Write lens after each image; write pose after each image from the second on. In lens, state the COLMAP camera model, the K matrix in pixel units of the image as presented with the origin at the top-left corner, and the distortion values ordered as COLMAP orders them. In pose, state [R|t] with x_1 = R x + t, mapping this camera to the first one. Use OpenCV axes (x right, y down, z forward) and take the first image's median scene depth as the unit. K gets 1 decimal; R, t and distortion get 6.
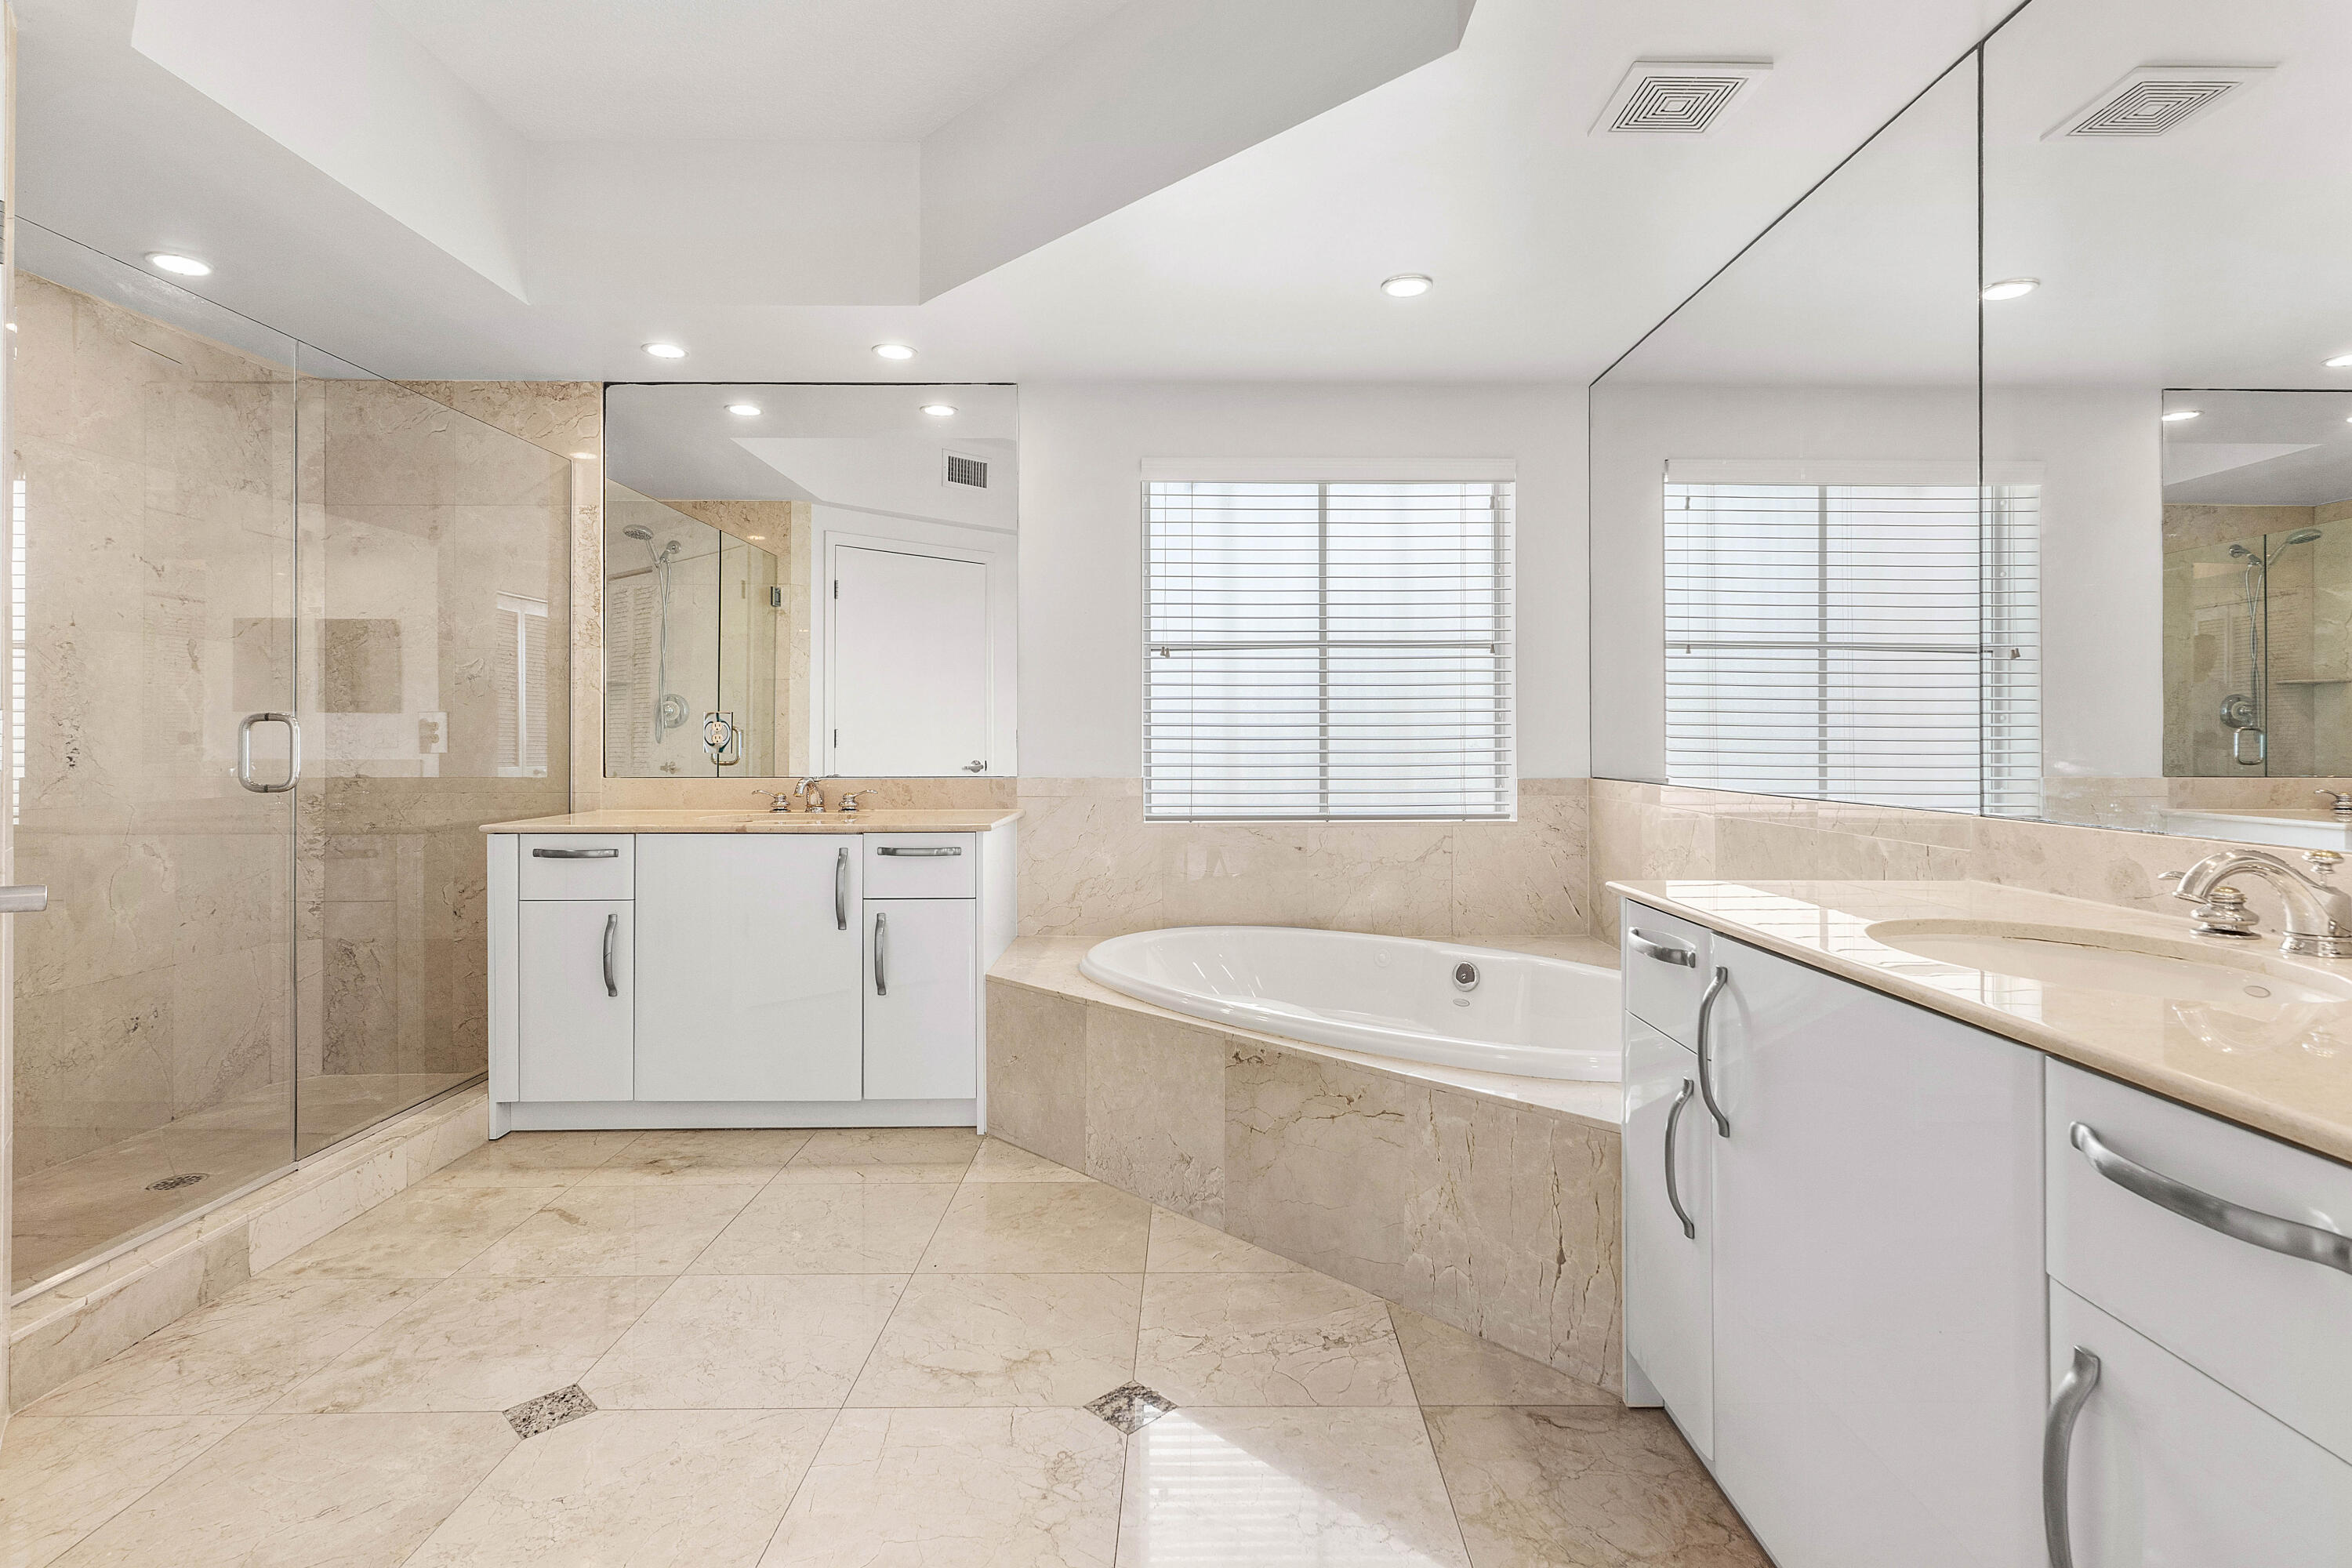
lens RADIAL K [[1135.4, 0, 1217.9], [0, 1135.4, 744.9], [0, 0, 1]] dist [0.008642, -0.002632]
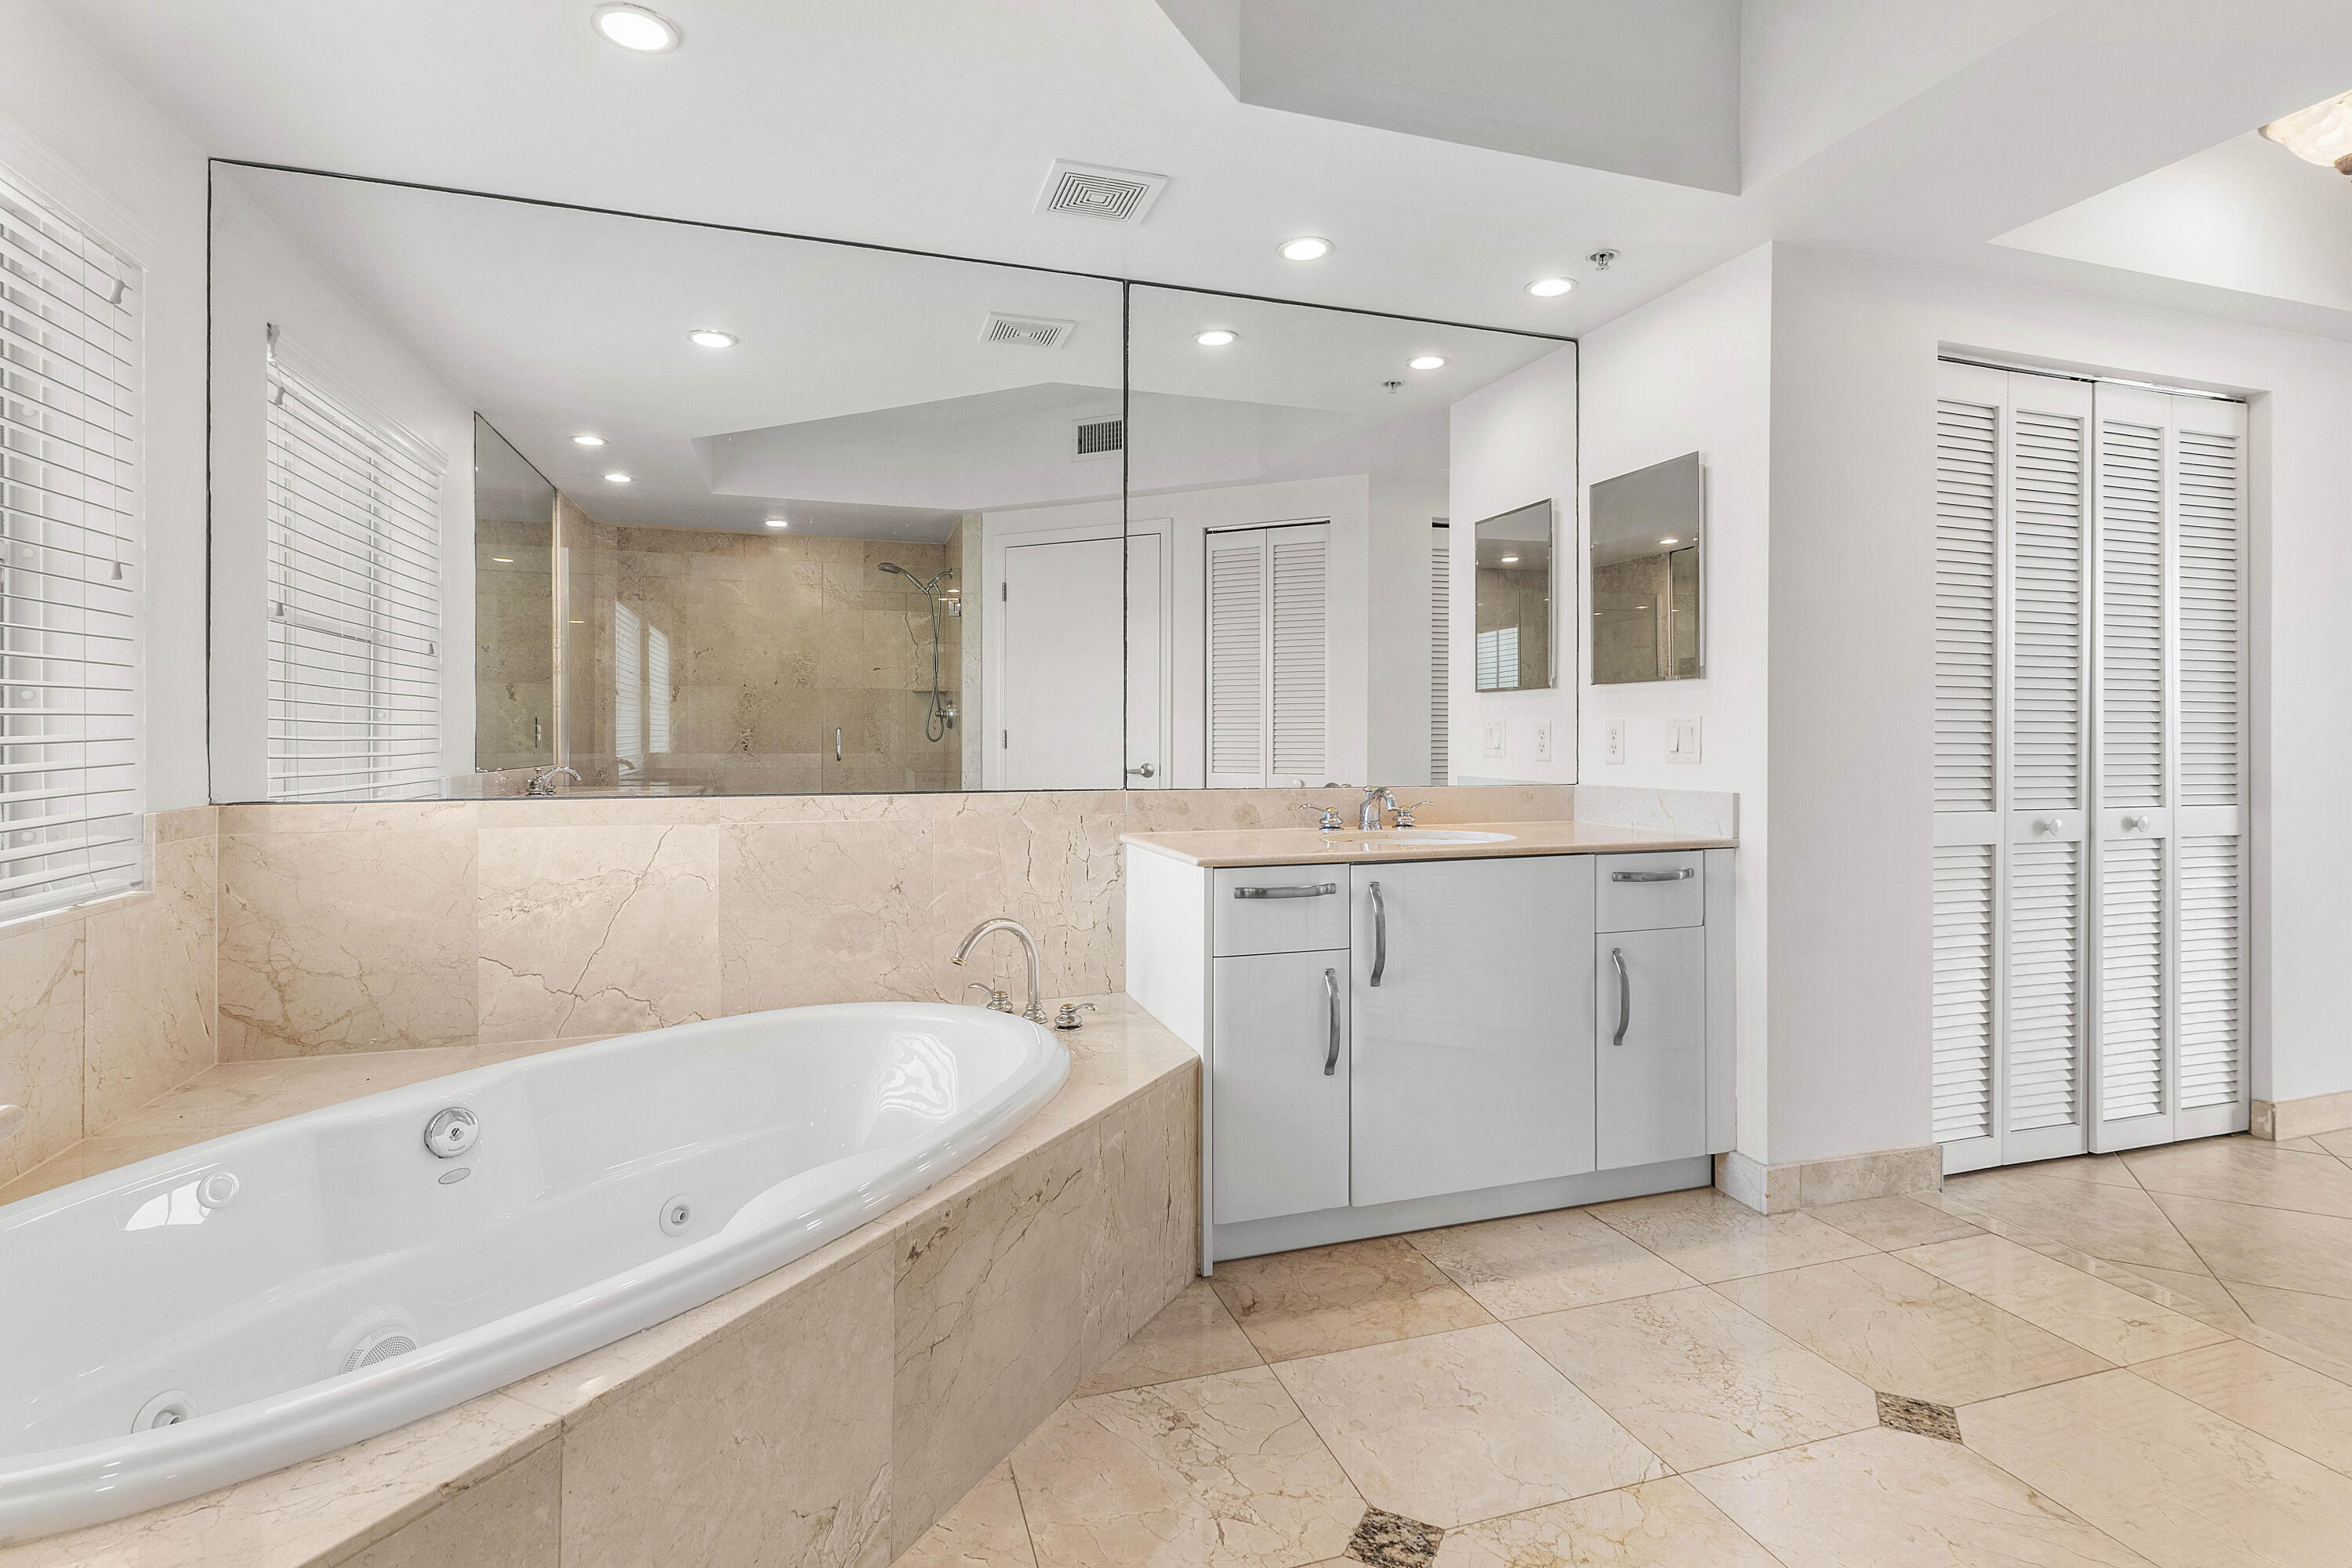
lens RADIAL K [[1135.4, 0, 1201.6], [0, 1135.4, 741.3], [0, 0, 1]] dist [0.008642, -0.002632]
pose [[-0.281612, -0.006409, 0.959507, -0.602241], [0.007212, 0.999935, 0.008796, -0.010358], [-0.959501, 0.009397, -0.281548, 0.985622]]
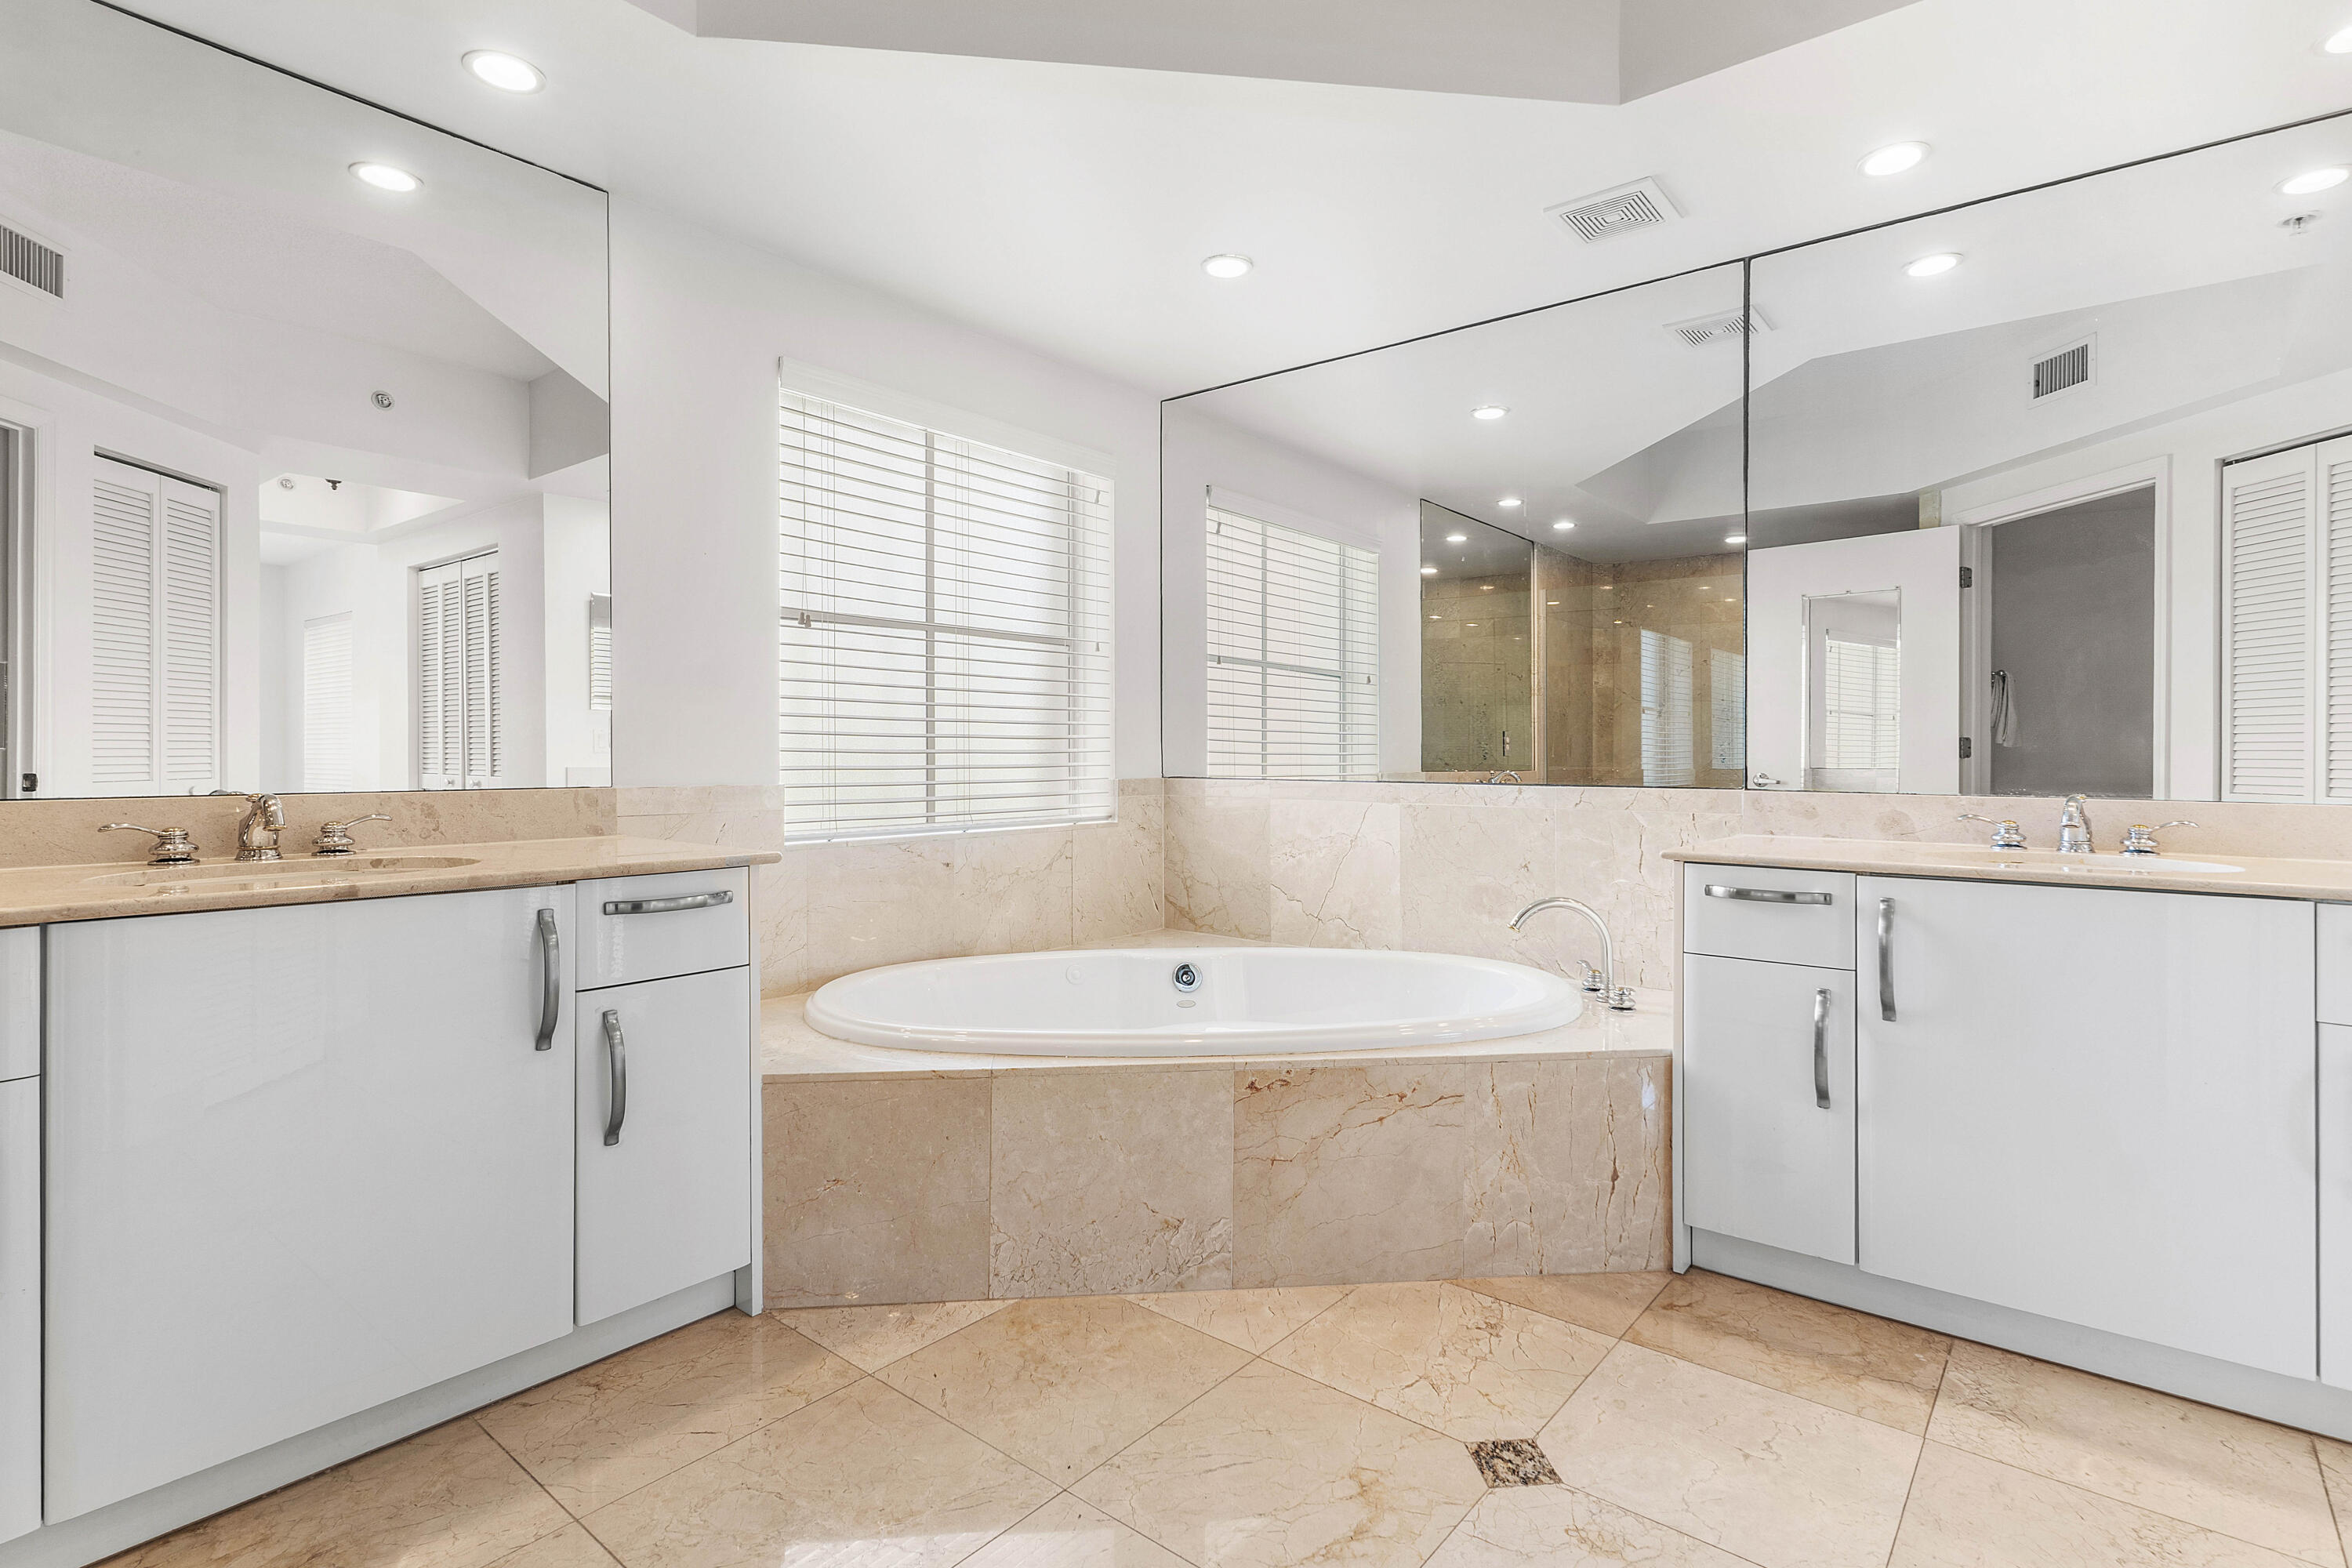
lens RADIAL K [[1135.4, 0, 1200.9], [0, 1135.4, 777.2], [0, 0, 1]] dist [0.008642, -0.002632]
pose [[0.647652, -0.013255, 0.761821, -0.661559], [0.001190, 0.999865, 0.016385, 0.016599], [-0.761935, -0.009705, 0.647581, 0.439893]]
